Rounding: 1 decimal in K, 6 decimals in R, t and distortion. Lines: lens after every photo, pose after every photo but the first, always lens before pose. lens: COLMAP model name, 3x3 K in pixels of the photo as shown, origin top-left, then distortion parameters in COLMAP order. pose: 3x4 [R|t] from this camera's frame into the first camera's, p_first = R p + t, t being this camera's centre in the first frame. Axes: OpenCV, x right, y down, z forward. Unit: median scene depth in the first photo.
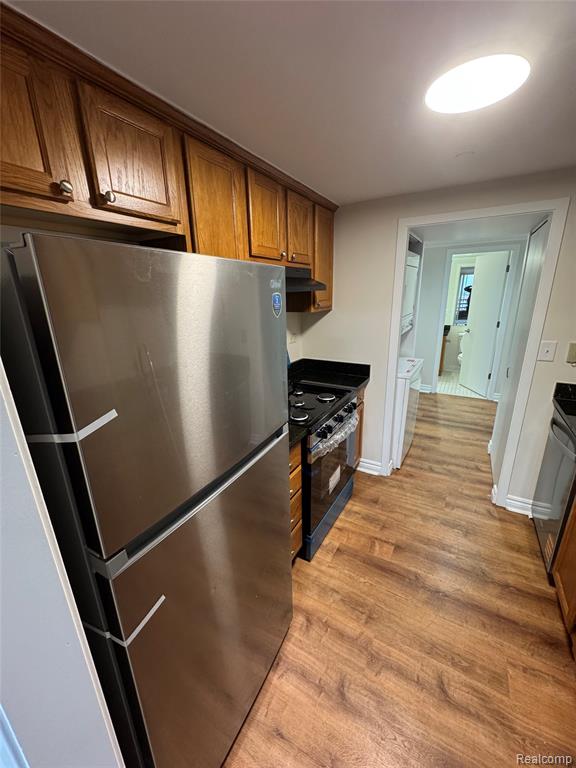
lens RADIAL K [[303.3, 0, 291.7], [0, 303.3, 380.2], [0, 0, 1]] dist [-0.010161, 0.000435]
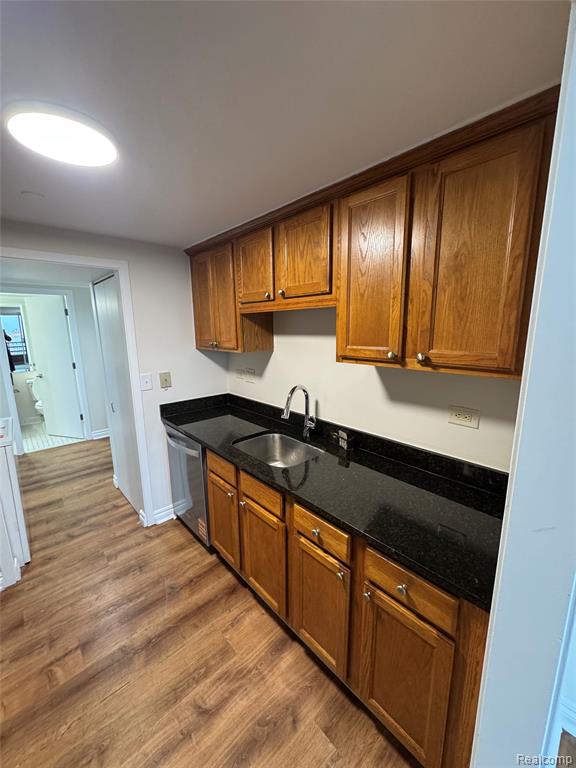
lens RADIAL K [[303.3, 0, 285.2], [0, 303.3, 379.3], [0, 0, 1]] dist [-0.010161, 0.000435]
pose [[0.307125, -0.142927, 0.940875, -0.105180], [0.268543, 0.961496, 0.058400, -0.022082], [-0.912994, 0.234729, 0.333681, 0.067190]]
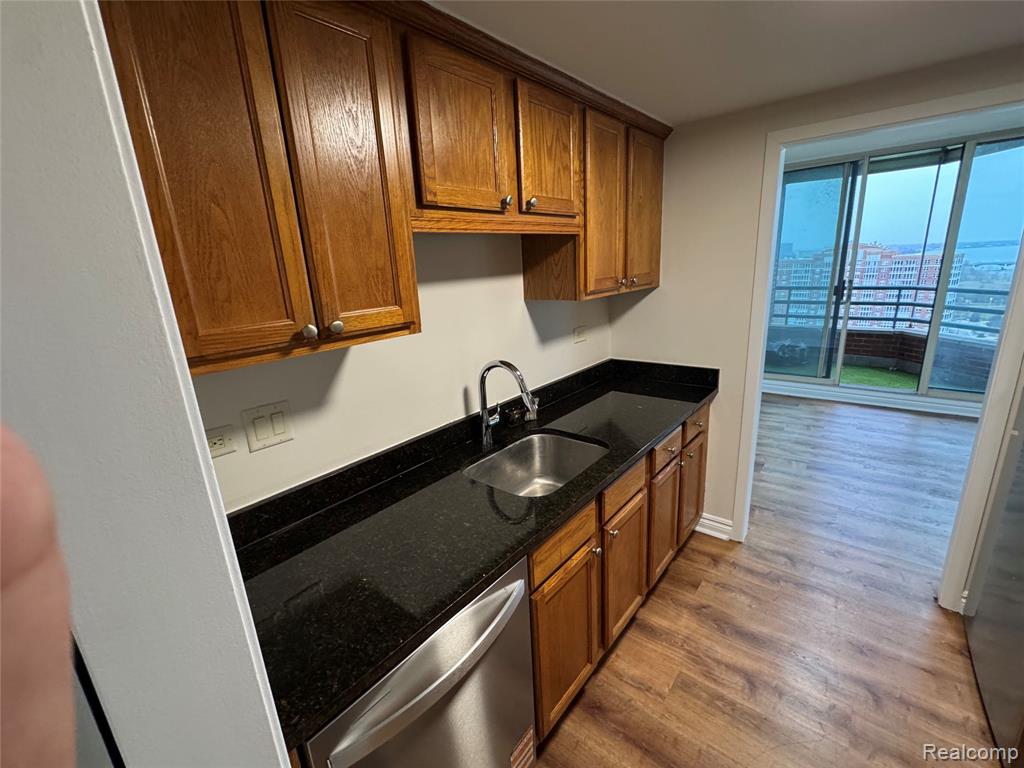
lens RADIAL K [[445.3, 0, 515.4], [0, 445.3, 378.2], [0, 0, 1]] dist [-0.001256, -0.000217]
pose [[-0.984408, 0.030415, 0.173249, 0.480426], [0.115232, 0.855667, 0.504535, -0.274232], [-0.132898, 0.516632, -0.845831, 0.888968]]
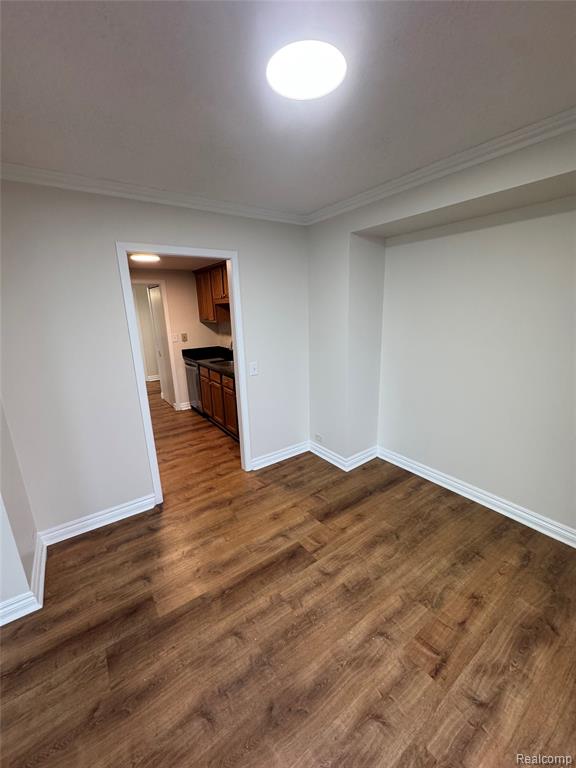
lens RADIAL K [[303.3, 0, 289.3], [0, 303.3, 379.8], [0, 0, 1]] dist [-0.010161, 0.000435]
pose [[0.411937, -0.199335, 0.889142, -0.827367], [0.266002, 0.959583, 0.091888, 0.199302], [-0.871522, 0.198662, 0.448311, -0.673423]]
